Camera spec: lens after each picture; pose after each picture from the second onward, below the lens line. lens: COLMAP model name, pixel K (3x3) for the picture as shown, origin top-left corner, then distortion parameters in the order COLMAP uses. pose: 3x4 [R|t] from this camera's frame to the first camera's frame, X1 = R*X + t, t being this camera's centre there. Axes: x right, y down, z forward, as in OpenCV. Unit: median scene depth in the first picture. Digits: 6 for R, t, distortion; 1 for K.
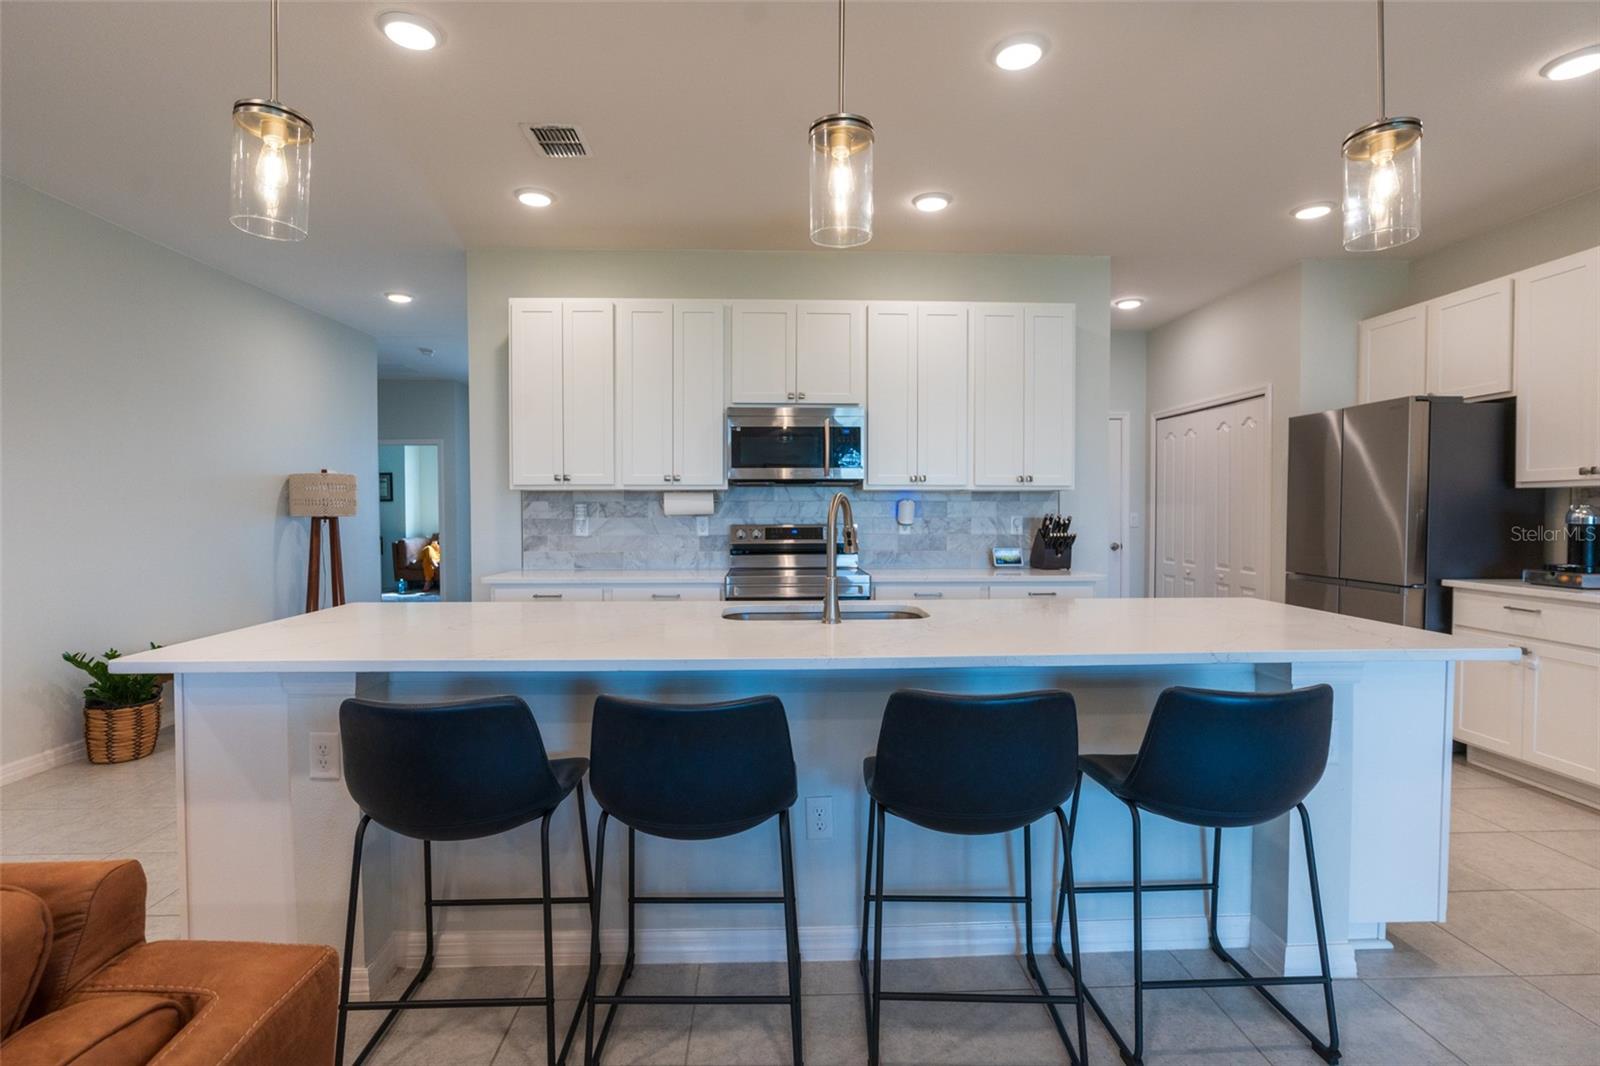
lens RADIAL K [[768.2, 0, 796.3], [0, 768.2, 530.2], [0, 0, 1]] dist [-0.035706, 0.016482]
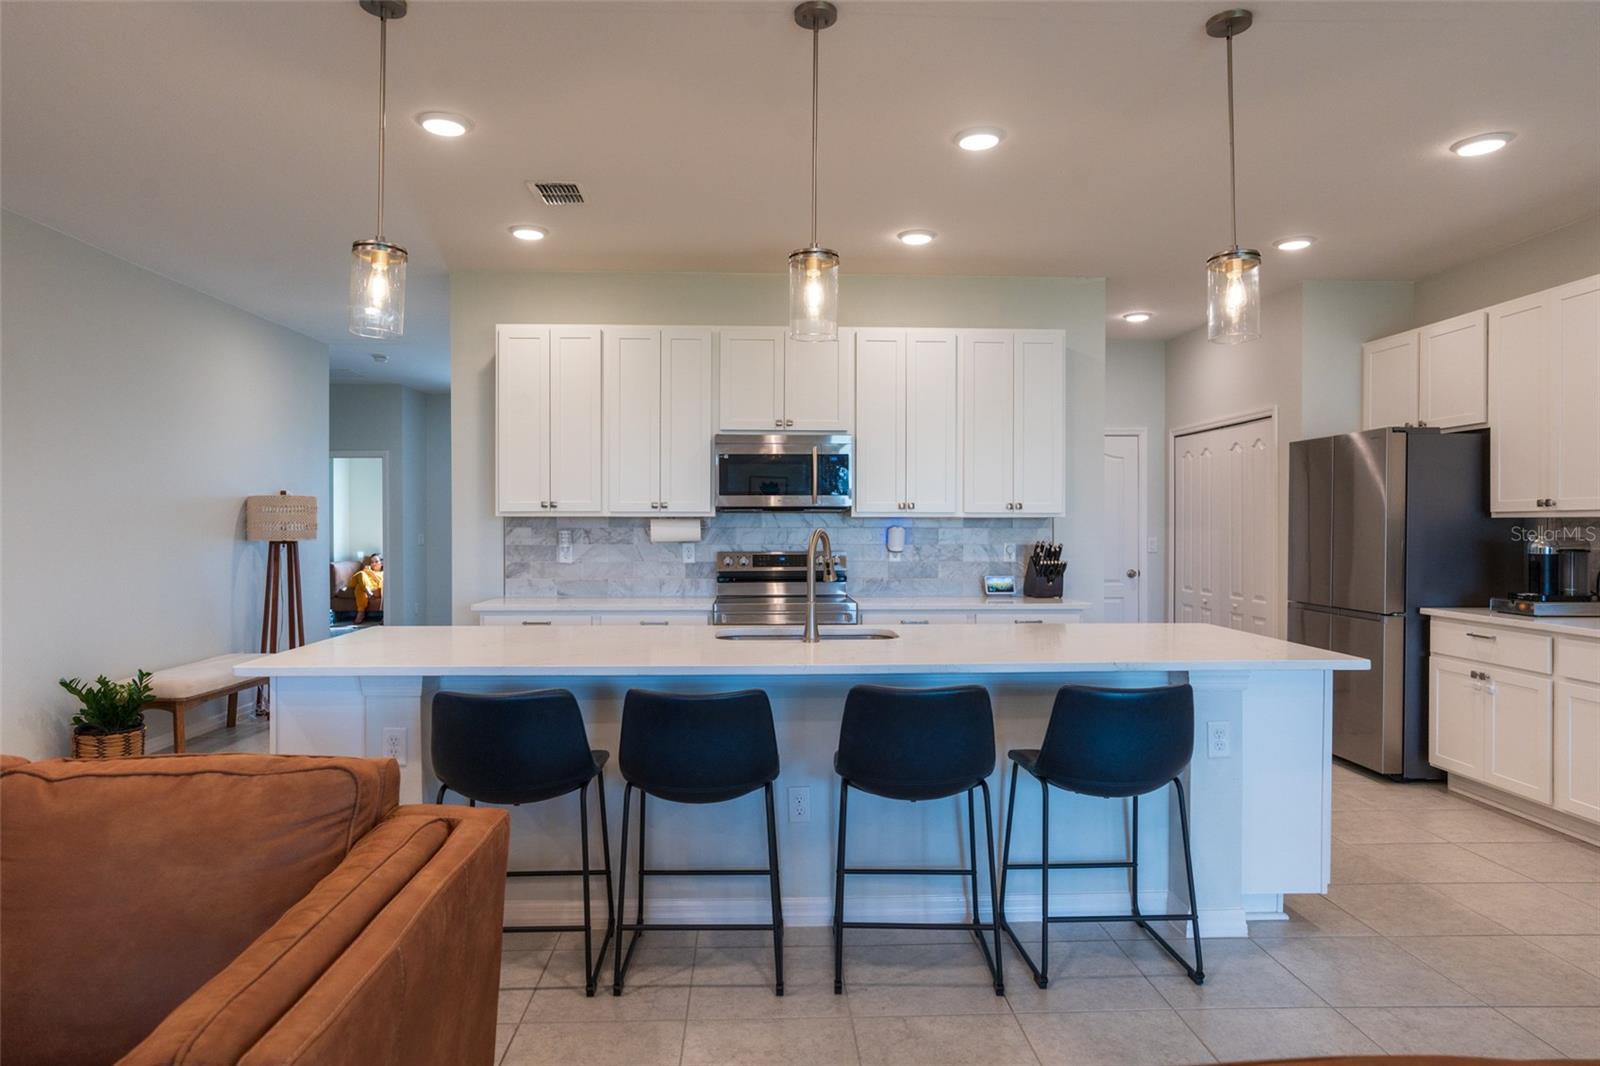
lens RADIAL K [[958.6, 0, 794.5], [0, 958.6, 536.0], [0, 0, 1]] dist [-0.014117, 0.003964]
pose [[0.999985, 0.001546, 0.005228, 0.006670], [-0.001464, 0.999878, -0.015556, -0.008308], [-0.005251, 0.015548, 0.999865, -0.230348]]
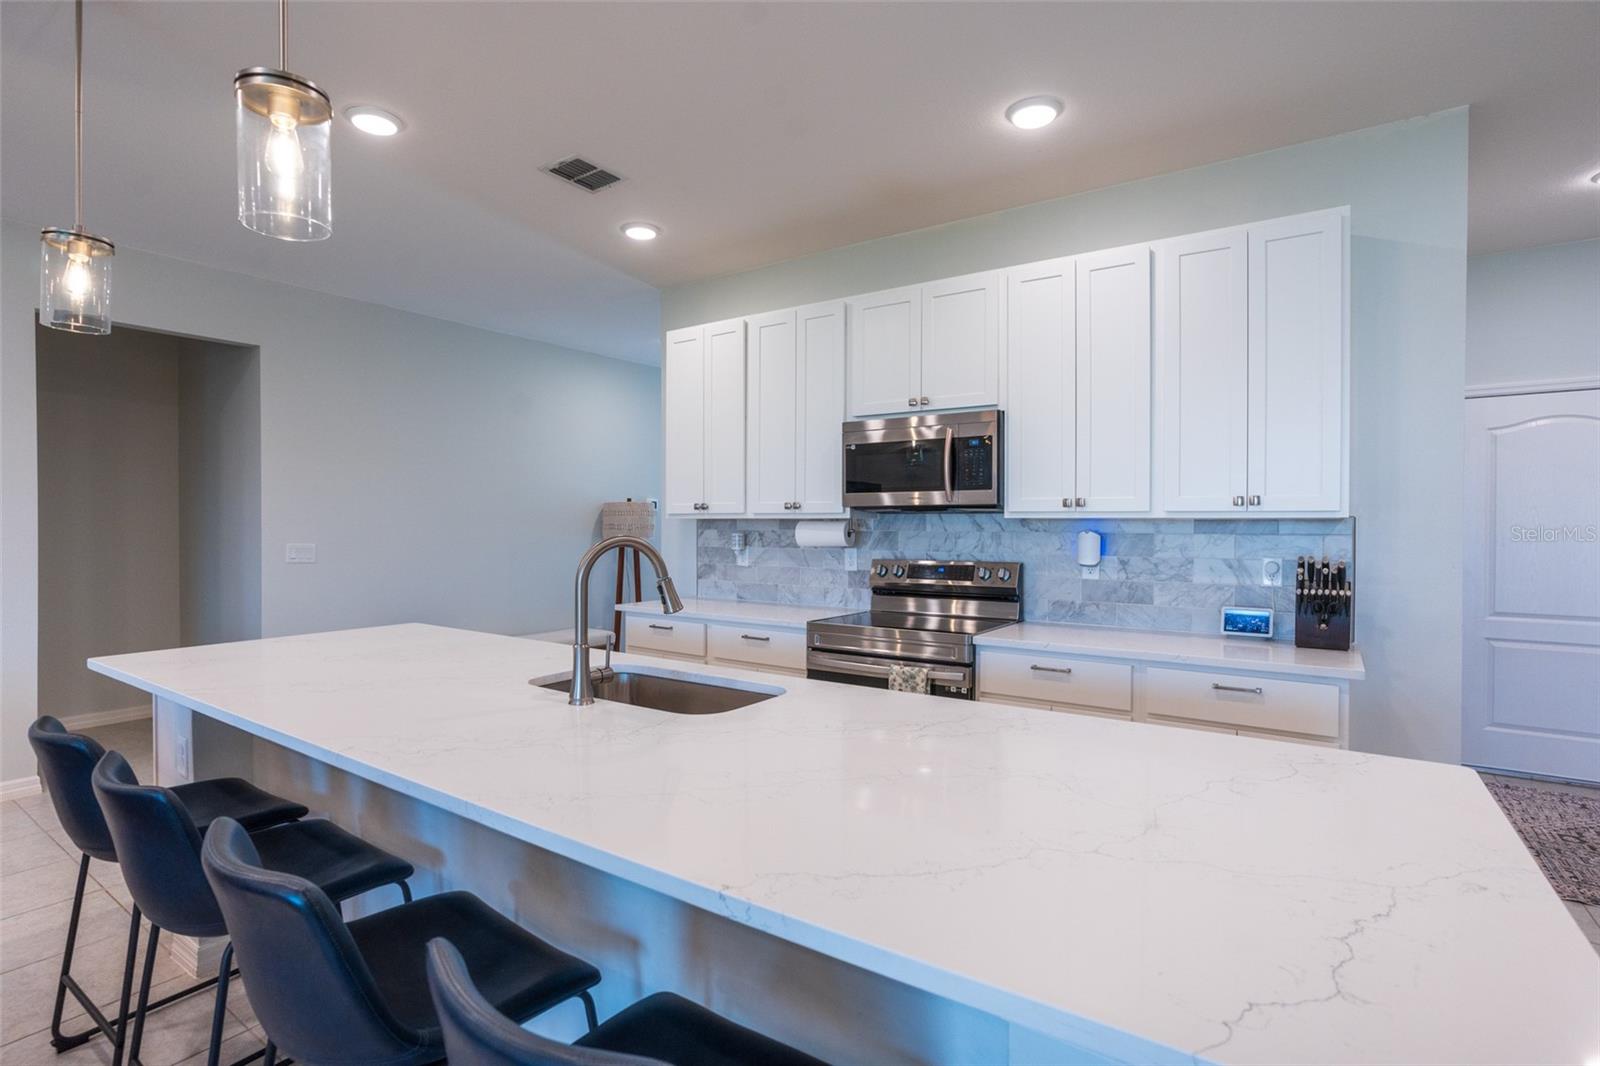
lens RADIAL K [[774.5, 0, 796.5], [0, 774.5, 532.5], [0, 0, 1]] dist [-0.059040, 0.028580]
pose [[0.799523, 0.009533, -0.600560, 0.362602], [-0.019673, 0.999753, -0.010321, -0.026001], [0.600313, 0.020067, 0.799513, 0.264717]]
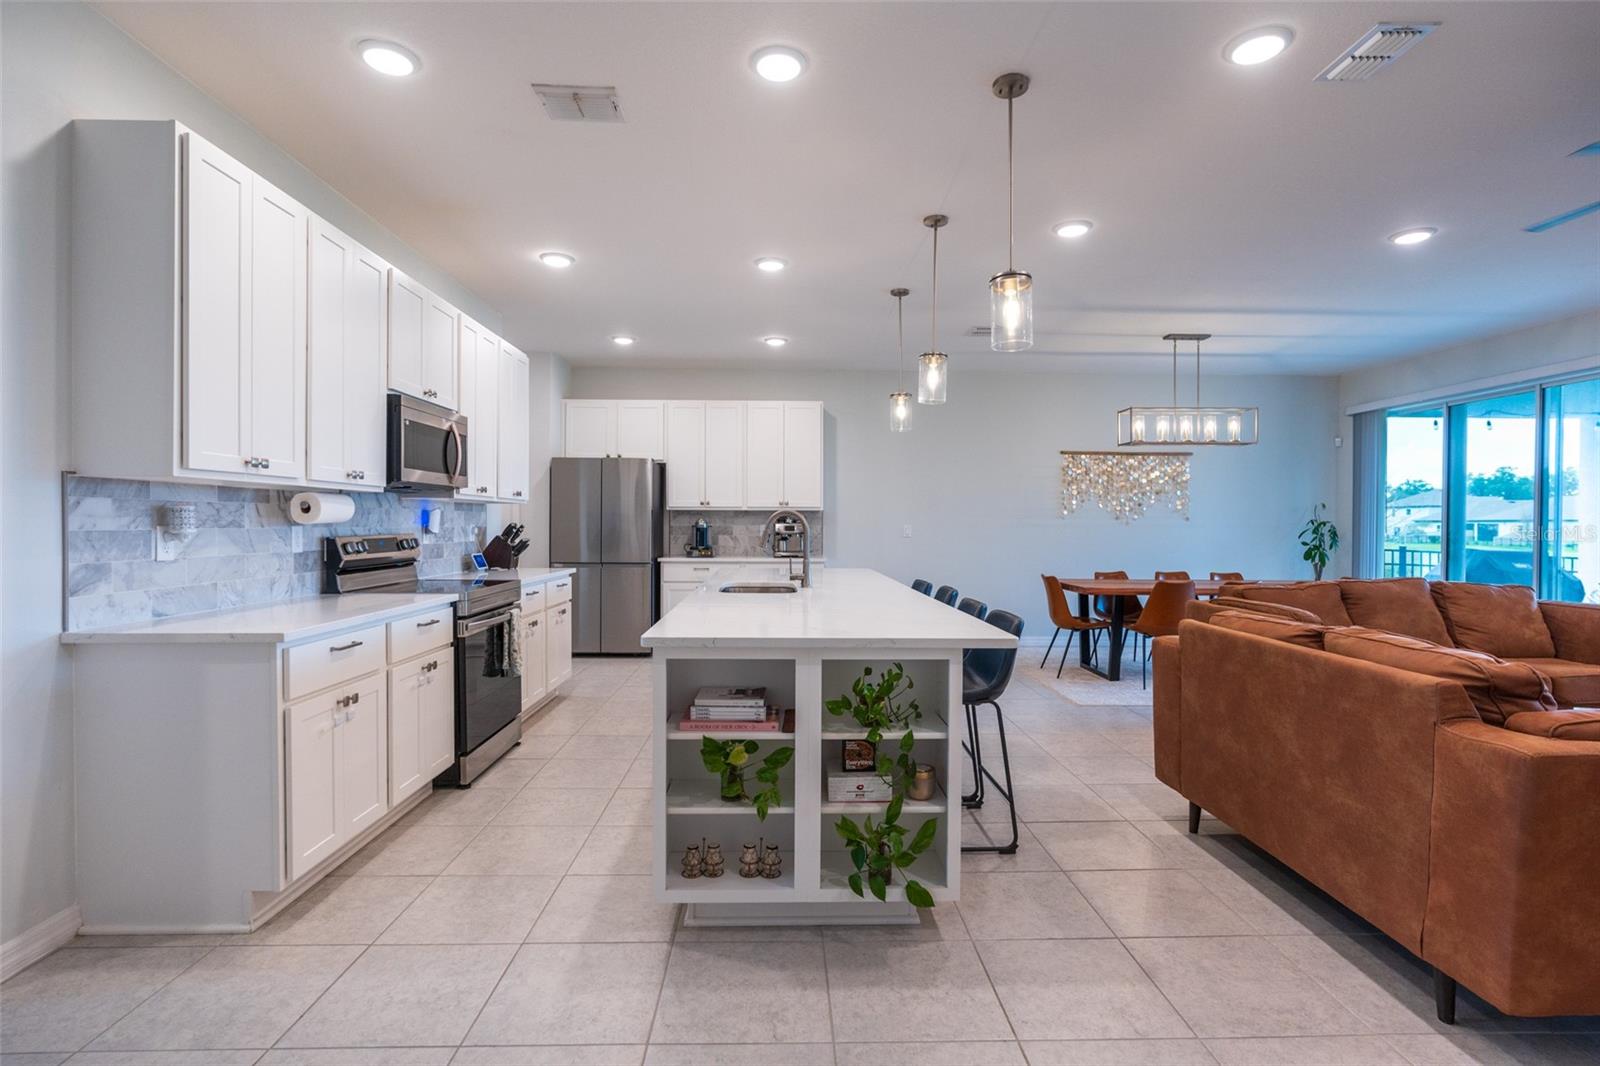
lens RADIAL K [[763.8, 0, 799.3], [0, 763.8, 530.2], [0, 0, 1]] dist [-0.022873, 0.012163]
pose [[0.009592, -0.008043, 0.999922, -0.851239], [0.022080, 0.999726, 0.007830, -0.009014], [-0.999710, 0.022003, 0.009767, 0.526745]]
